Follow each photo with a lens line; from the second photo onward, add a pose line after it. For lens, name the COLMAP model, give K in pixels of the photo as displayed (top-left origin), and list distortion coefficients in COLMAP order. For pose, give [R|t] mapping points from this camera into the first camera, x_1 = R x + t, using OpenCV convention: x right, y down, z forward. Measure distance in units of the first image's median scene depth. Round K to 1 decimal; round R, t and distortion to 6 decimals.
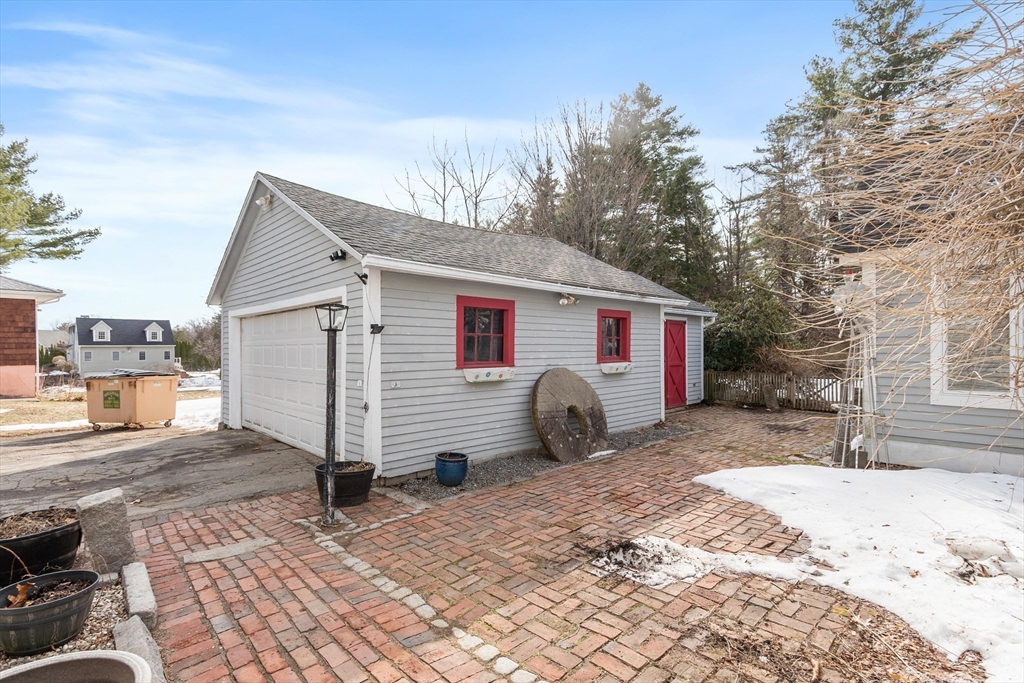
lens RADIAL K [[485.4, 0, 512.0], [0, 485.4, 341.5], [0, 0, 1]] dist [-0.001549, -0.000269]
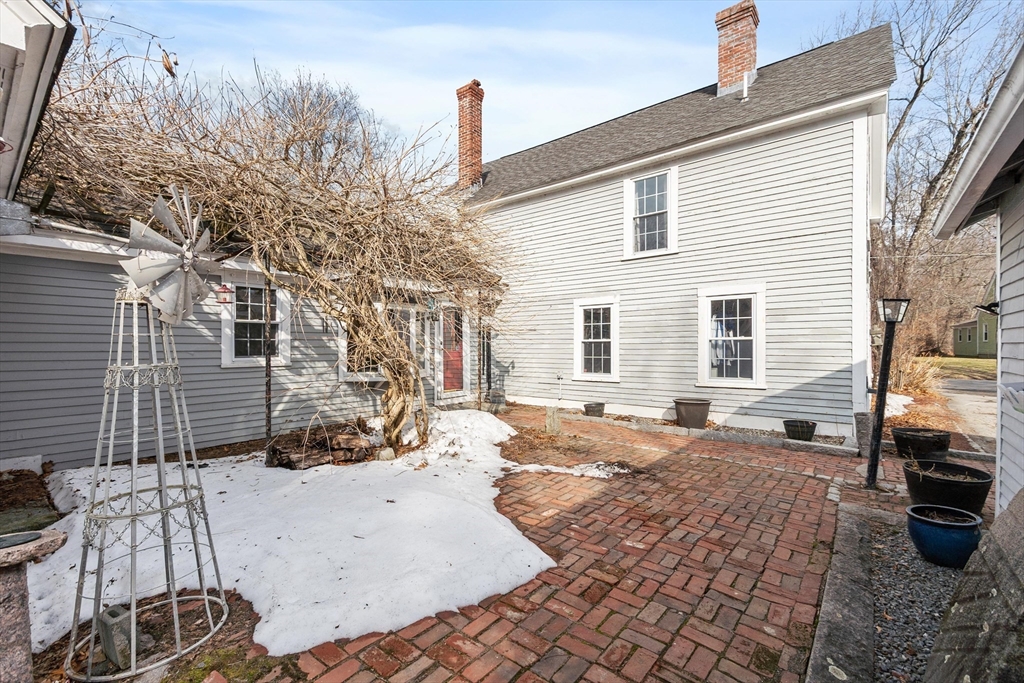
lens RADIAL K [[447.8, 0, 512.0], [0, 447.8, 341.5], [0, 0, 1]] dist [-0.002840, -0.000966]
pose [[-0.990313, 0.008442, -0.138595, 0.679862], [0.011517, 0.999705, -0.021403, 0.036180], [0.138374, -0.022791, -0.990118, 2.096833]]
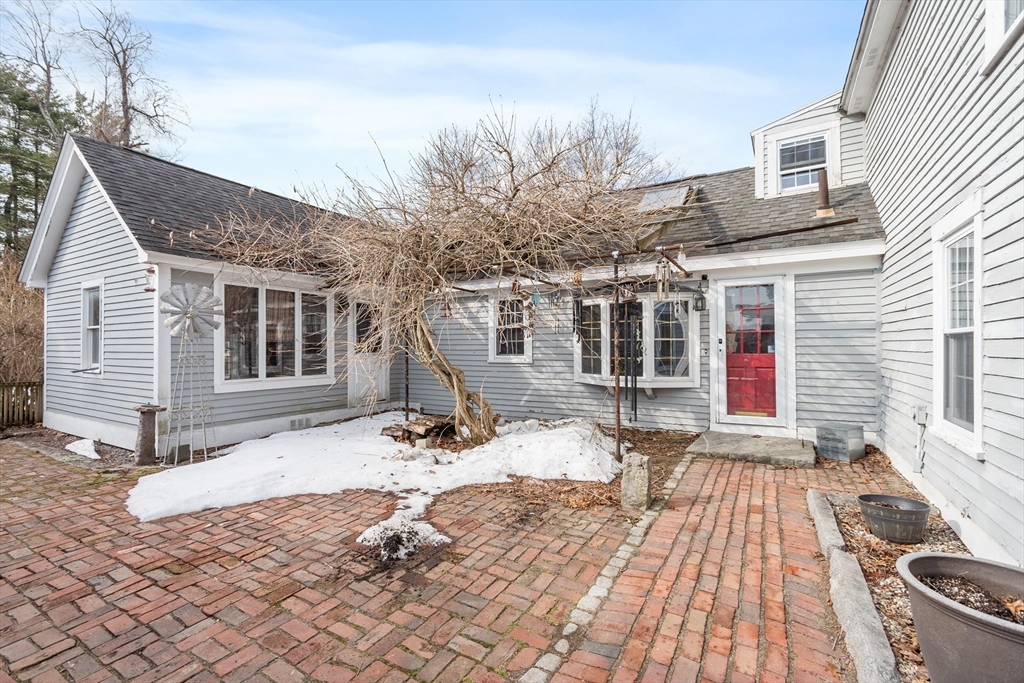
lens RADIAL K [[447.8, 0, 512.0], [0, 447.8, 341.5], [0, 0, 1]] dist [-0.002840, -0.000966]
pose [[-0.284524, 0.019538, 0.958470, -0.617261], [-0.006107, 0.999735, -0.022192, 0.029707], [-0.958649, -0.012167, -0.284329, 0.894713]]
